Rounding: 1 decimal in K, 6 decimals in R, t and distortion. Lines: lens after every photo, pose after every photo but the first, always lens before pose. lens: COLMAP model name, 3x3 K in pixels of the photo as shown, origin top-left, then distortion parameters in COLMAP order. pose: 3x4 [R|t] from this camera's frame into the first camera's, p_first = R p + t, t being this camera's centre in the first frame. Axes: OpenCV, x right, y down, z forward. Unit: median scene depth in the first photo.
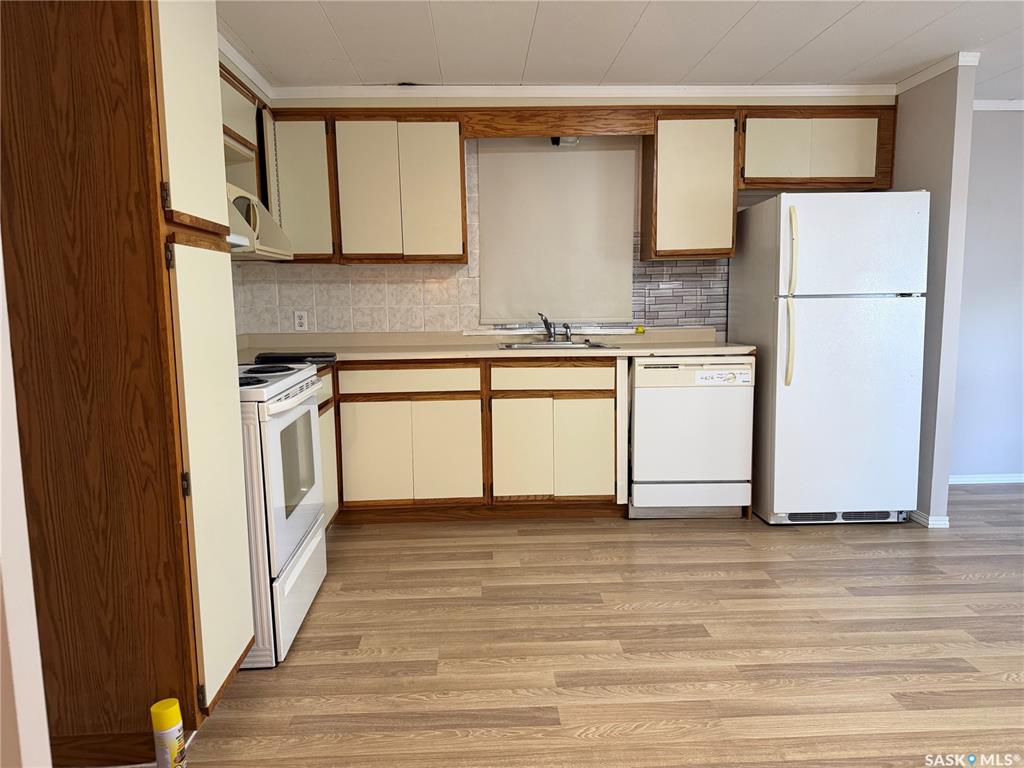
lens RADIAL K [[717.4, 0, 510.2], [0, 717.4, 381.8], [0, 0, 1]] dist [0.060434, -0.083654]
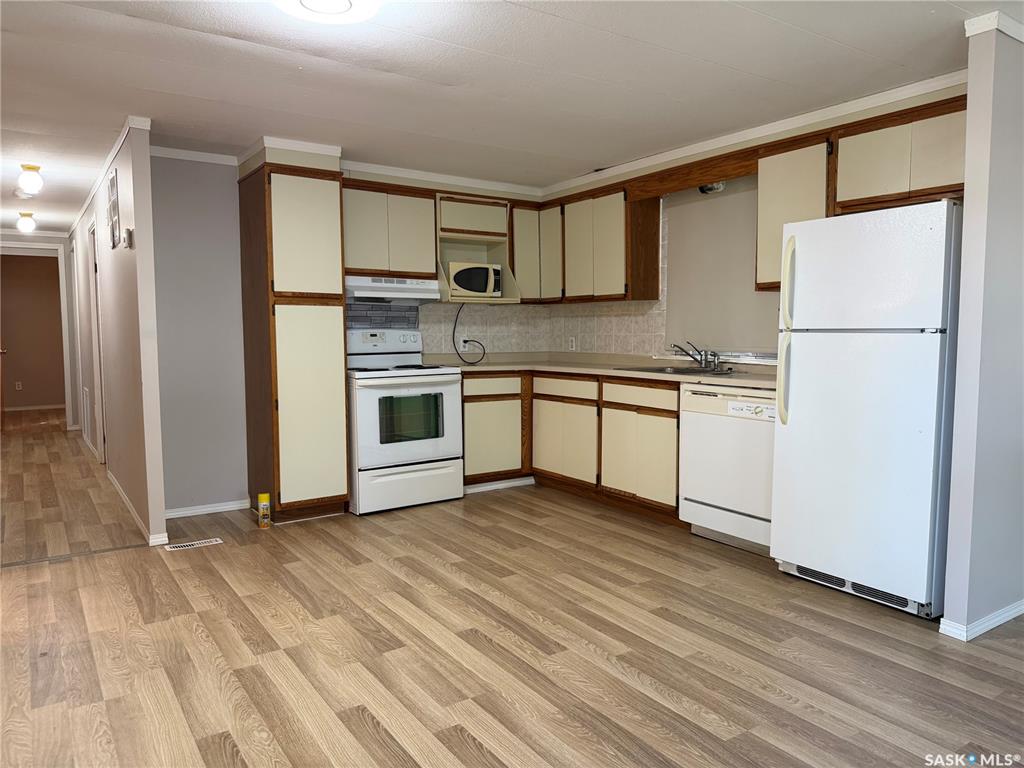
lens RADIAL K [[717.4, 0, 515.1], [0, 717.4, 383.0], [0, 0, 1]] dist [0.060434, -0.083654]
pose [[0.523241, 0.074748, -0.848900, 1.028548], [-0.105066, 0.994204, 0.022783, -0.033740], [0.845683, 0.077269, 0.528062, 0.204634]]
